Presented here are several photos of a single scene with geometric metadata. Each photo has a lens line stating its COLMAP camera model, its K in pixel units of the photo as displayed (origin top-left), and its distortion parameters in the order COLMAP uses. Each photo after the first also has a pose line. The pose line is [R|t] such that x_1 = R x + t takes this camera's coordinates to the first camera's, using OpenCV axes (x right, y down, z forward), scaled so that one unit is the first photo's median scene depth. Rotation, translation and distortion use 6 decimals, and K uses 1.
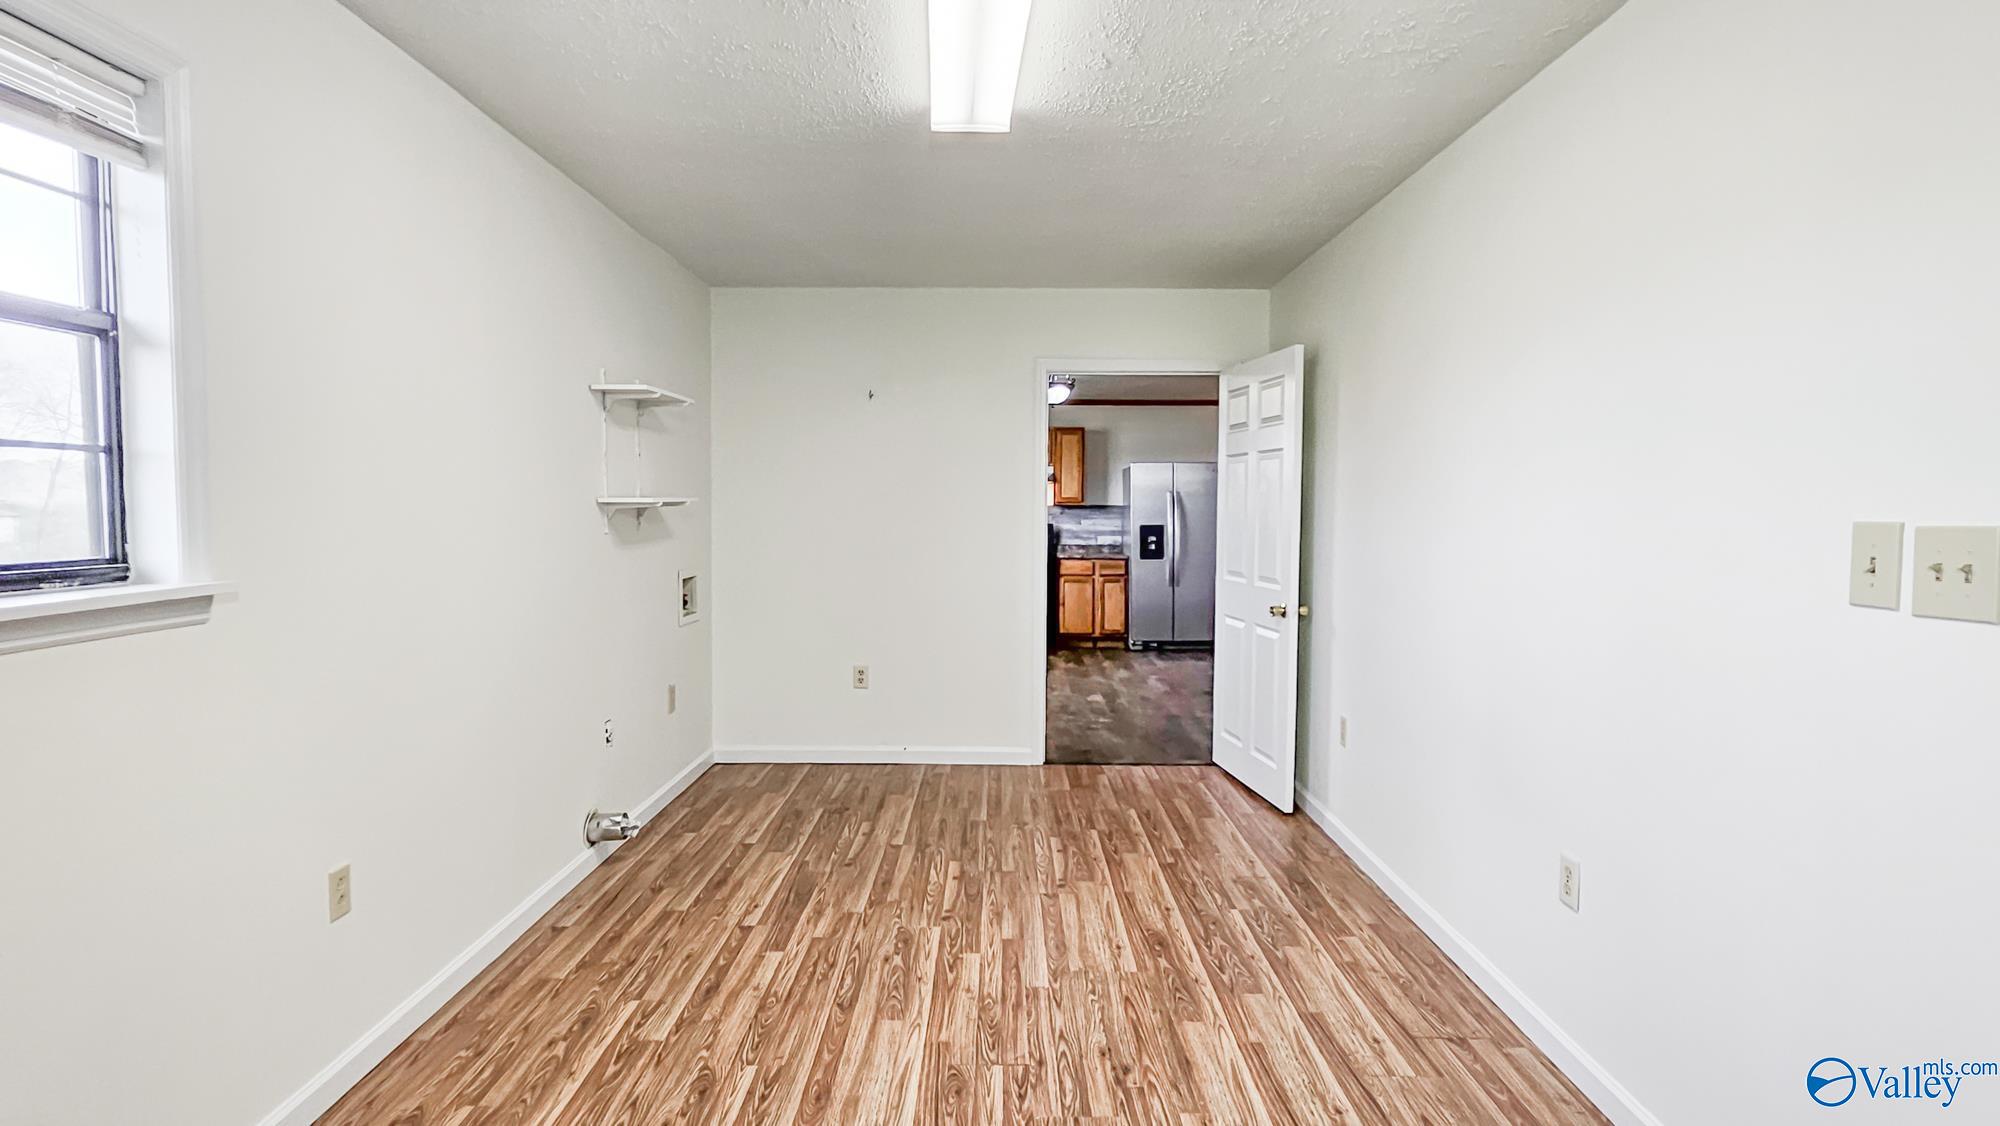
lens RADIAL K [[1068.4, 0, 993.4], [0, 1068.4, 547.9], [0, 0, 1]] dist [0.001188, -0.000551]
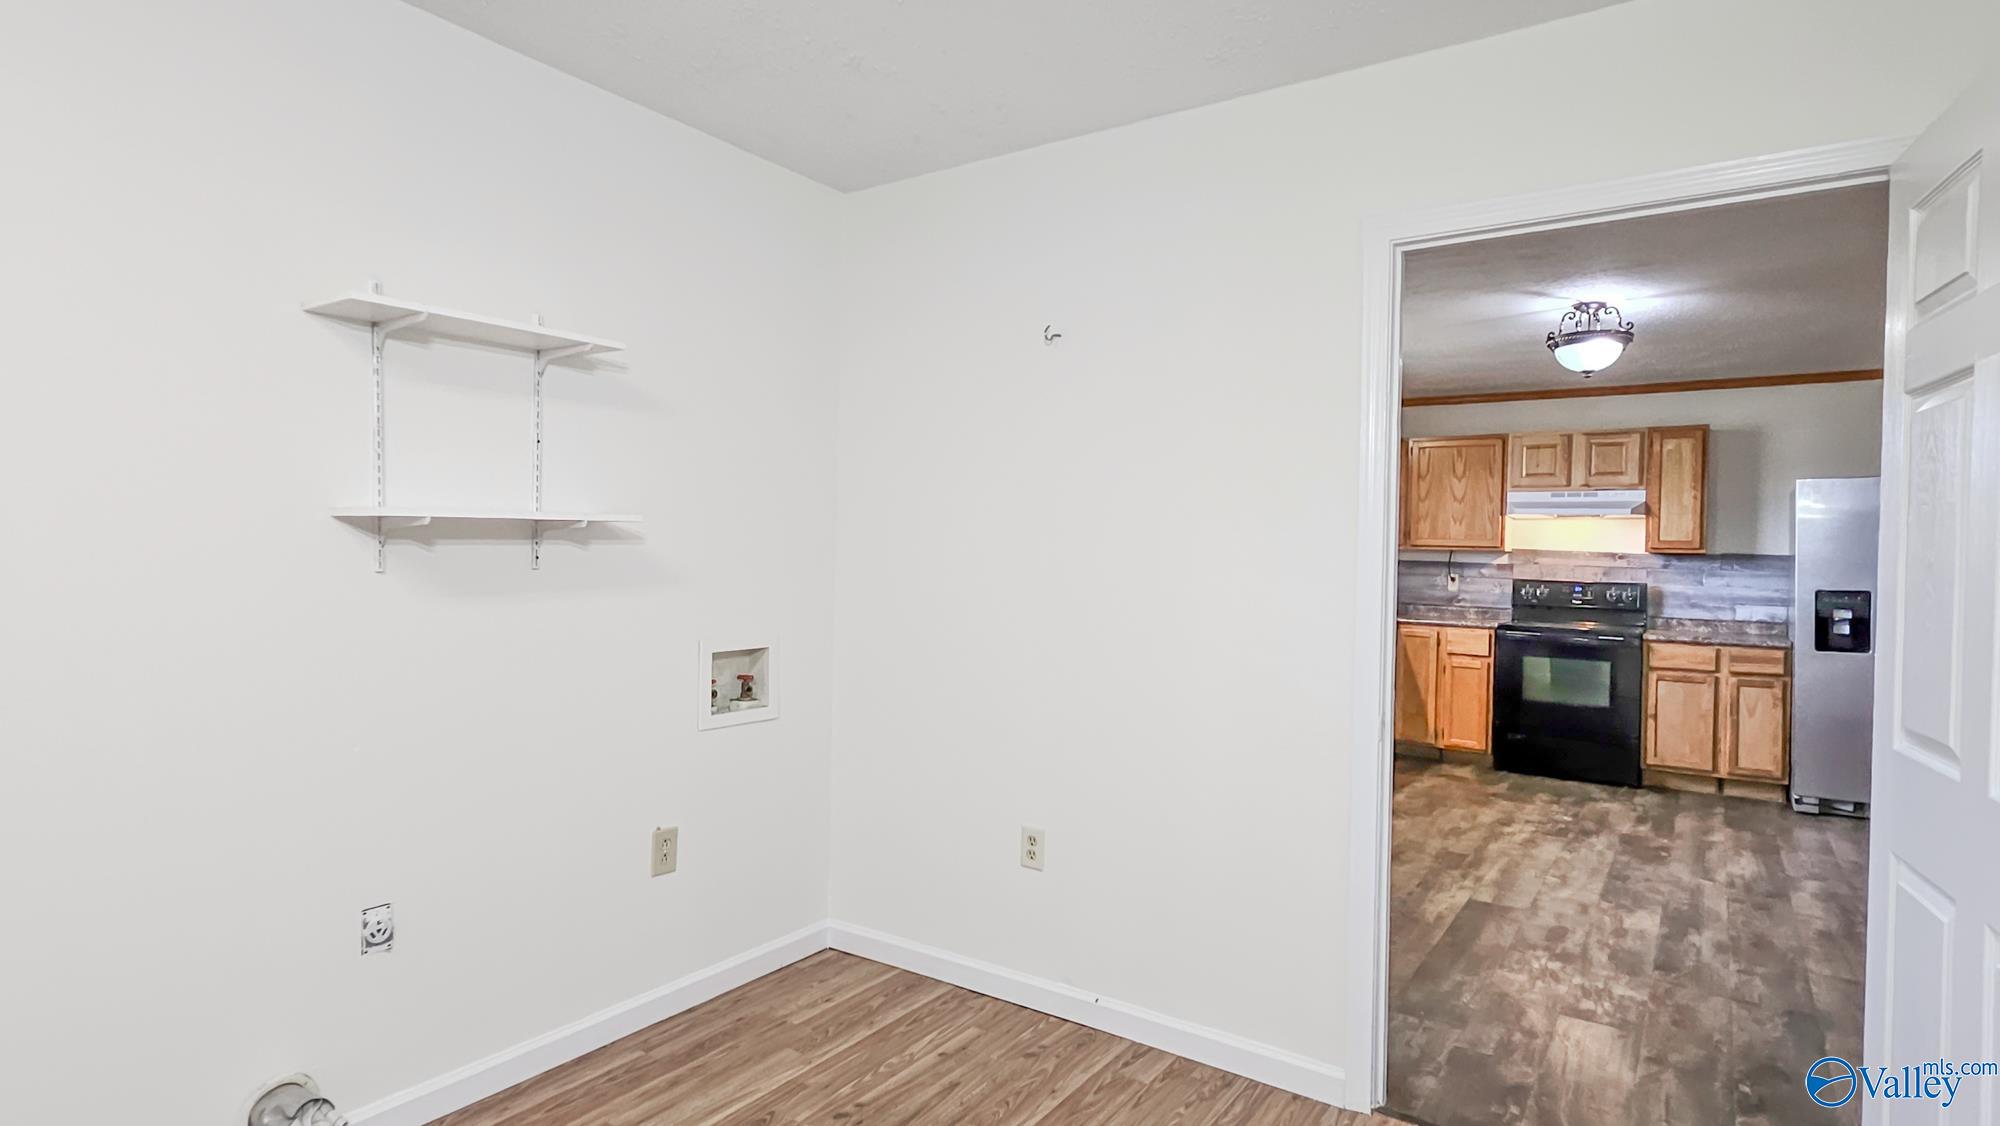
lens RADIAL K [[1043.5, 0, 995.0], [0, 1043.5, 562.9], [0, 0, 1]] dist [0.003307, 0.001081]
pose [[0.826694, 0.015212, -0.562446, 0.087758], [-0.034933, 0.999094, -0.024323, -0.006721], [0.561566, 0.039755, 0.826476, 0.296558]]
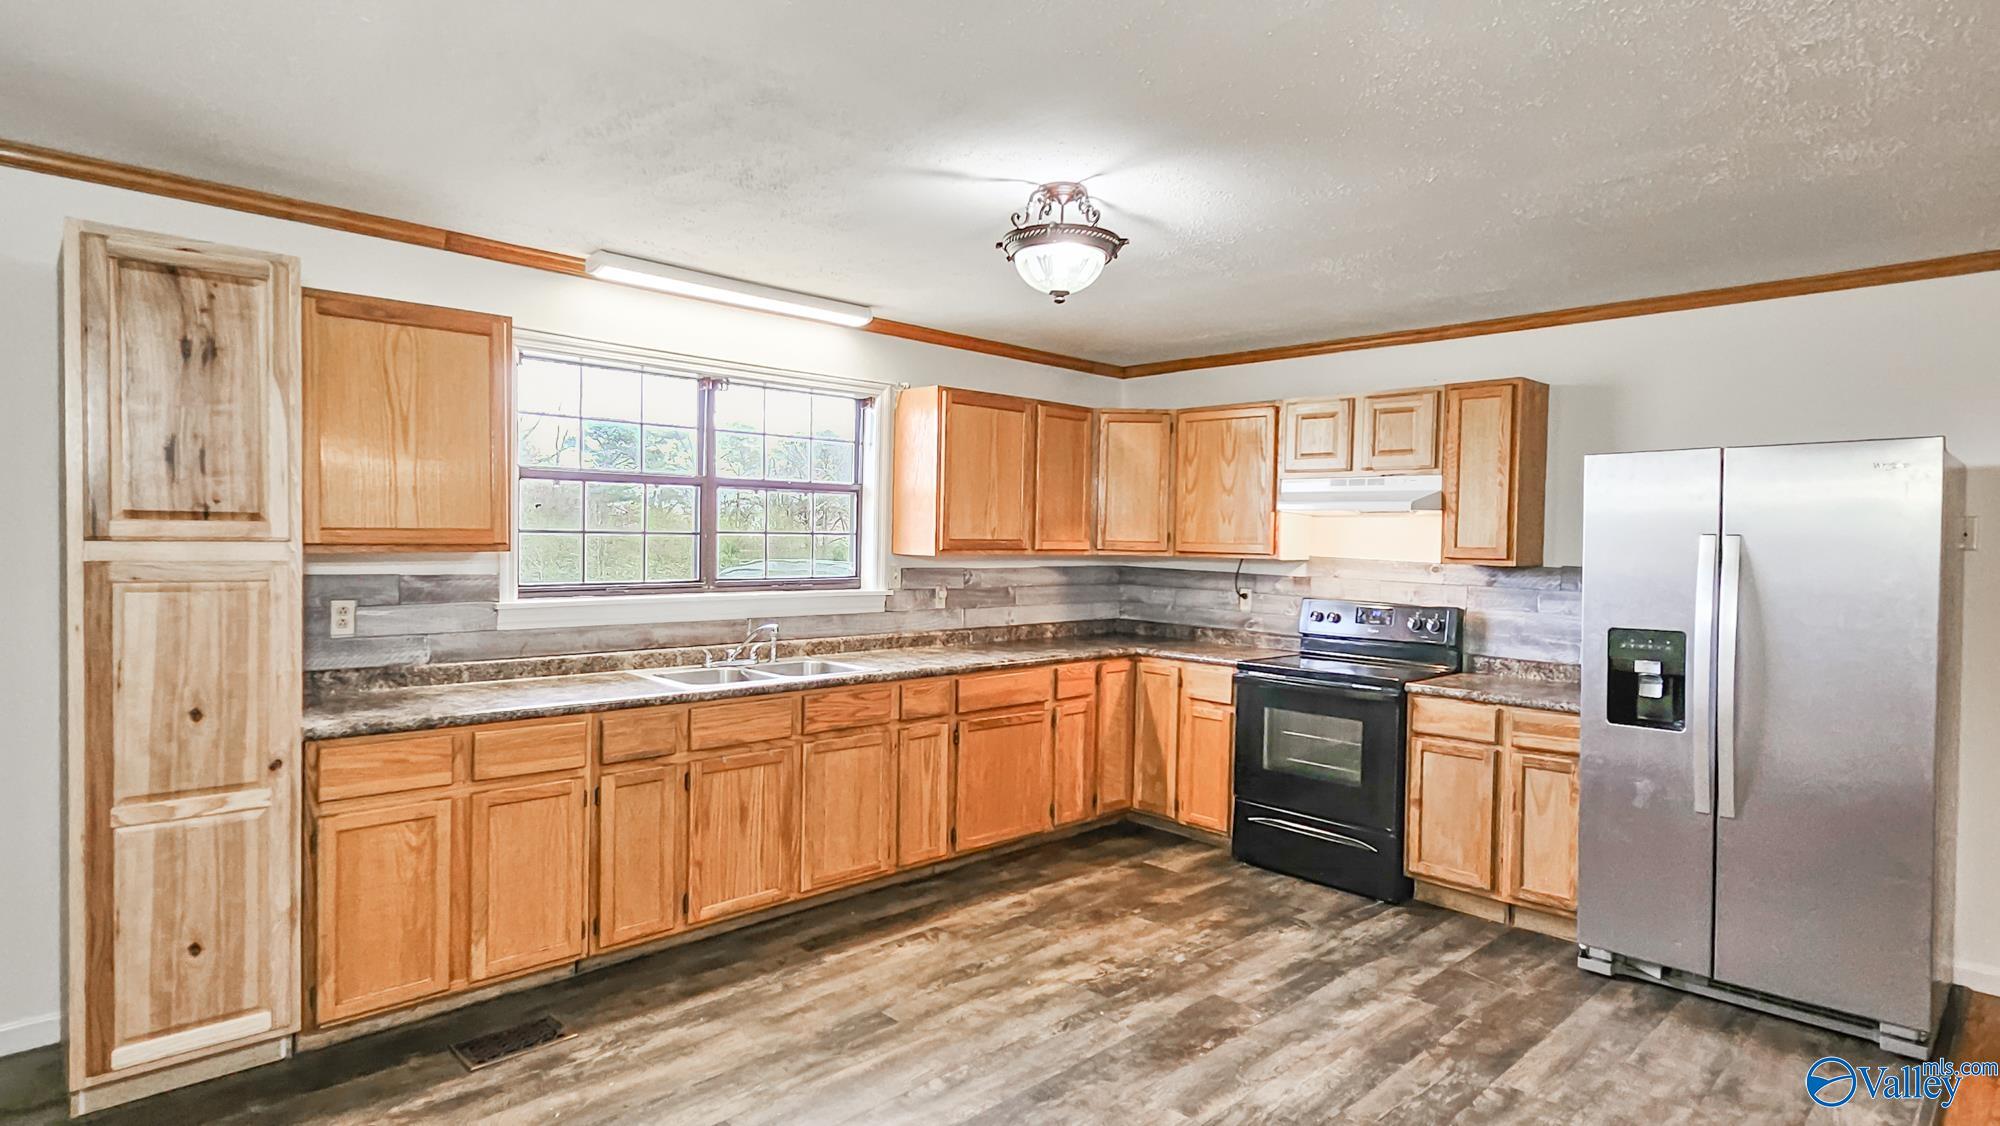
lens RADIAL K [[1043.5, 0, 995.0], [0, 1043.5, 562.9], [0, 0, 1]] dist [0.003307, 0.001081]
pose [[0.698578, 0.021556, -0.715209, 0.238279], [-0.041036, 0.999108, -0.009969, -0.030057], [0.714356, 0.036314, 0.698839, 0.591717]]
